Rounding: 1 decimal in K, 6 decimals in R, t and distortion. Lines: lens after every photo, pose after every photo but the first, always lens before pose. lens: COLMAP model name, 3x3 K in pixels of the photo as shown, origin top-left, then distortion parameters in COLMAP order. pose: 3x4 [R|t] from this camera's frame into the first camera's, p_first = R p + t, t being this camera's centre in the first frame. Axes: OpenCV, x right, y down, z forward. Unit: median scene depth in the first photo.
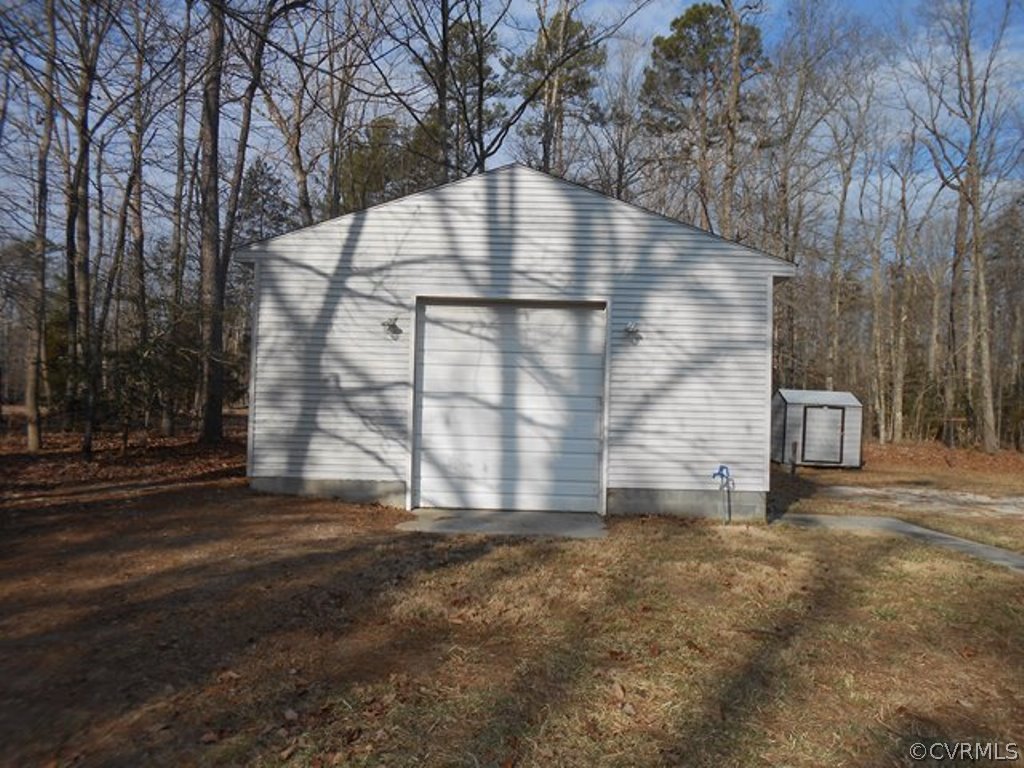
lens RADIAL K [[797.8, 0, 514.4], [0, 797.8, 385.0], [0, 0, 1]] dist [0.004804, 0.009605]
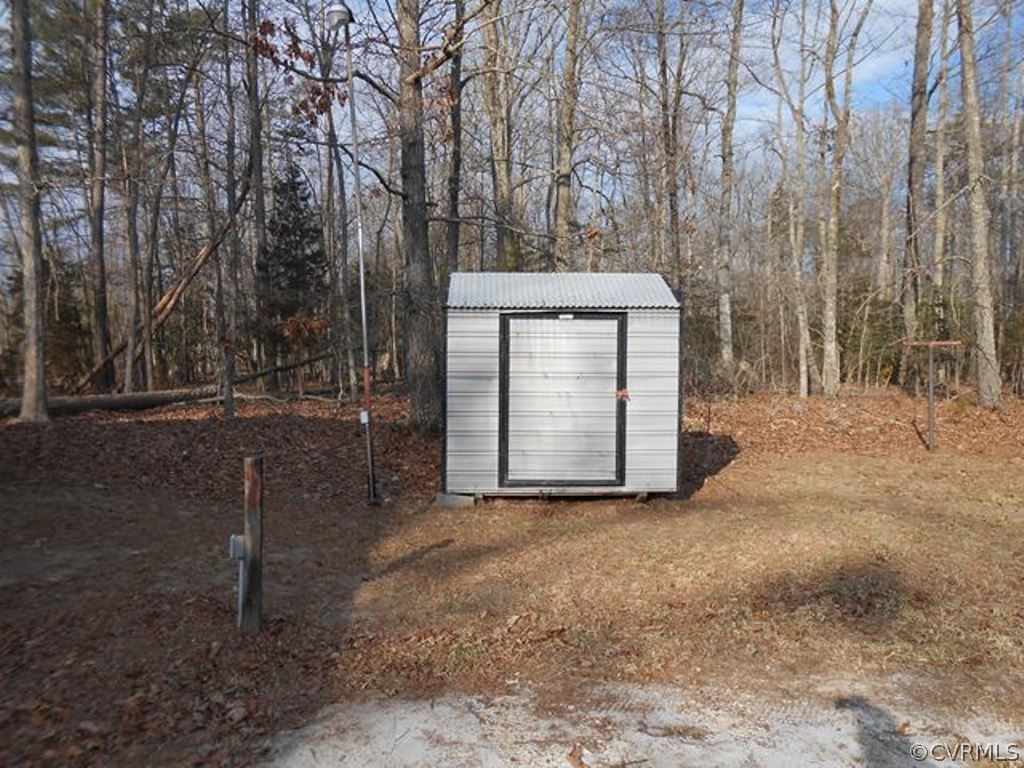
lens RADIAL K [[797.8, 0, 511.9], [0, 797.8, 383.5], [0, 0, 1]] dist [0.004804, 0.009605]
pose [[0.997760, -0.048446, 0.046136, 0.351229], [0.046087, 0.997640, 0.050886, 0.038326], [-0.048492, -0.048646, 0.997638, 0.678201]]
